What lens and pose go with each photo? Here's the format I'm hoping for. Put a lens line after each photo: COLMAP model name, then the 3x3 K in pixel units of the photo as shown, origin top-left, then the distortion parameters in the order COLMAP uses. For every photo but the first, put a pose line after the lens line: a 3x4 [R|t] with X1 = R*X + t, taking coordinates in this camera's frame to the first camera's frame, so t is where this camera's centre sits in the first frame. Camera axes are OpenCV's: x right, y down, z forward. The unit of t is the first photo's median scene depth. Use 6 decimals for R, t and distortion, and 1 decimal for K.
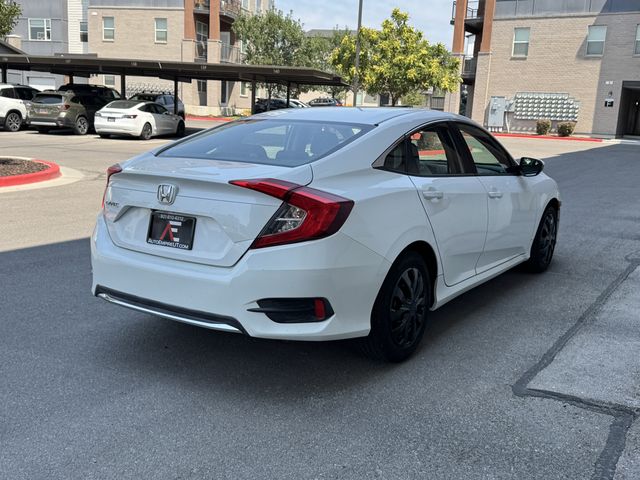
lens RADIAL K [[624.5, 0, 320.0], [0, 624.5, 240.0], [0, 0, 1]] dist [0.171984, -0.347456]
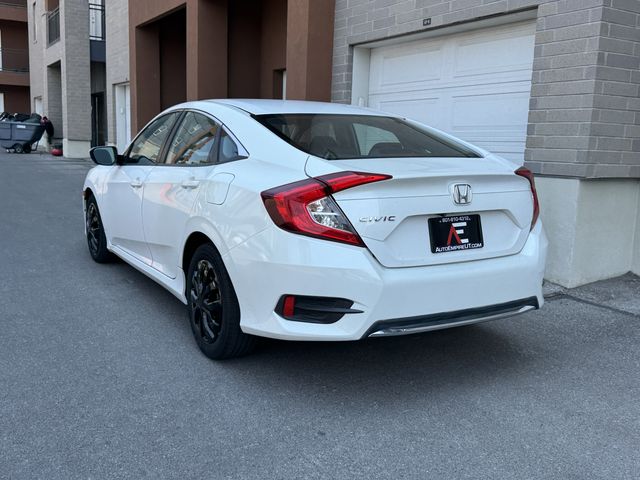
lens RADIAL K [[624.5, 0, 320.0], [0, 624.5, 240.0], [0, 0, 1]] dist [0.171984, -0.347456]
pose [[0.441405, -0.173371, 0.880400, -0.131981], [0.165252, 0.980081, 0.110149, -0.016226], [-0.881960, 0.096868, 0.461262, 0.086002]]
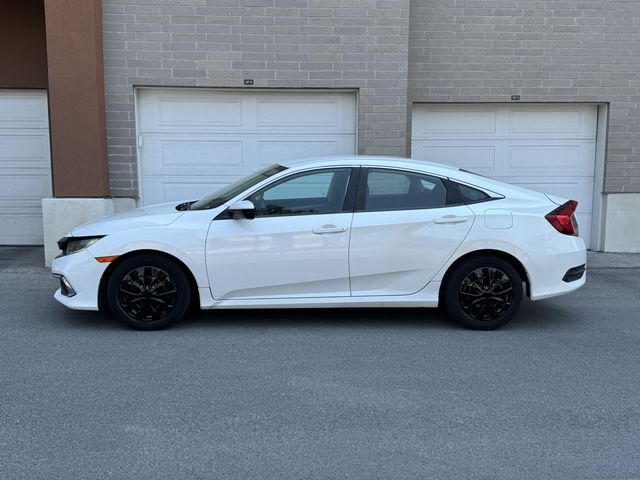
lens RADIAL K [[624.5, 0, 320.0], [0, 624.5, 240.0], [0, 0, 1]] dist [0.171984, -0.347456]
pose [[-0.573326, -0.144129, 0.806551, -0.156587], [0.131613, 0.955422, 0.264287, -0.065962], [-0.808687, 0.257675, -0.528799, 0.297950]]
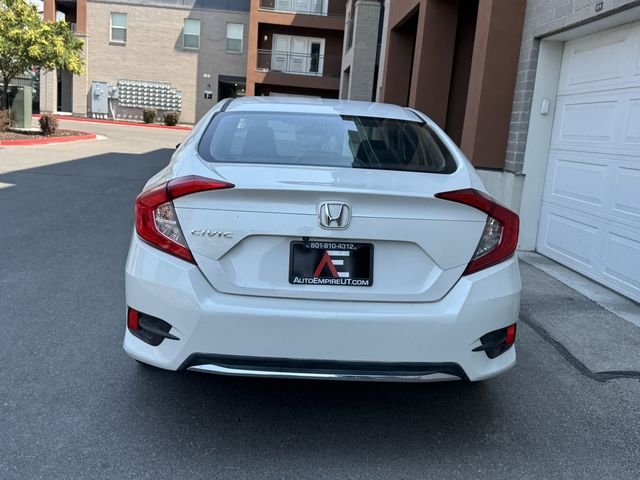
lens RADIAL K [[633.0, 0, 320.9], [0, 633.0, 235.5], [0, 0, 1]] dist [0.174127, -0.365545]
pose [[0.807504, -0.086452, 0.583493, -0.078422], [0.080265, 0.996105, 0.036506, -0.008795], [-0.584376, 0.017355, 0.811298, 0.045559]]
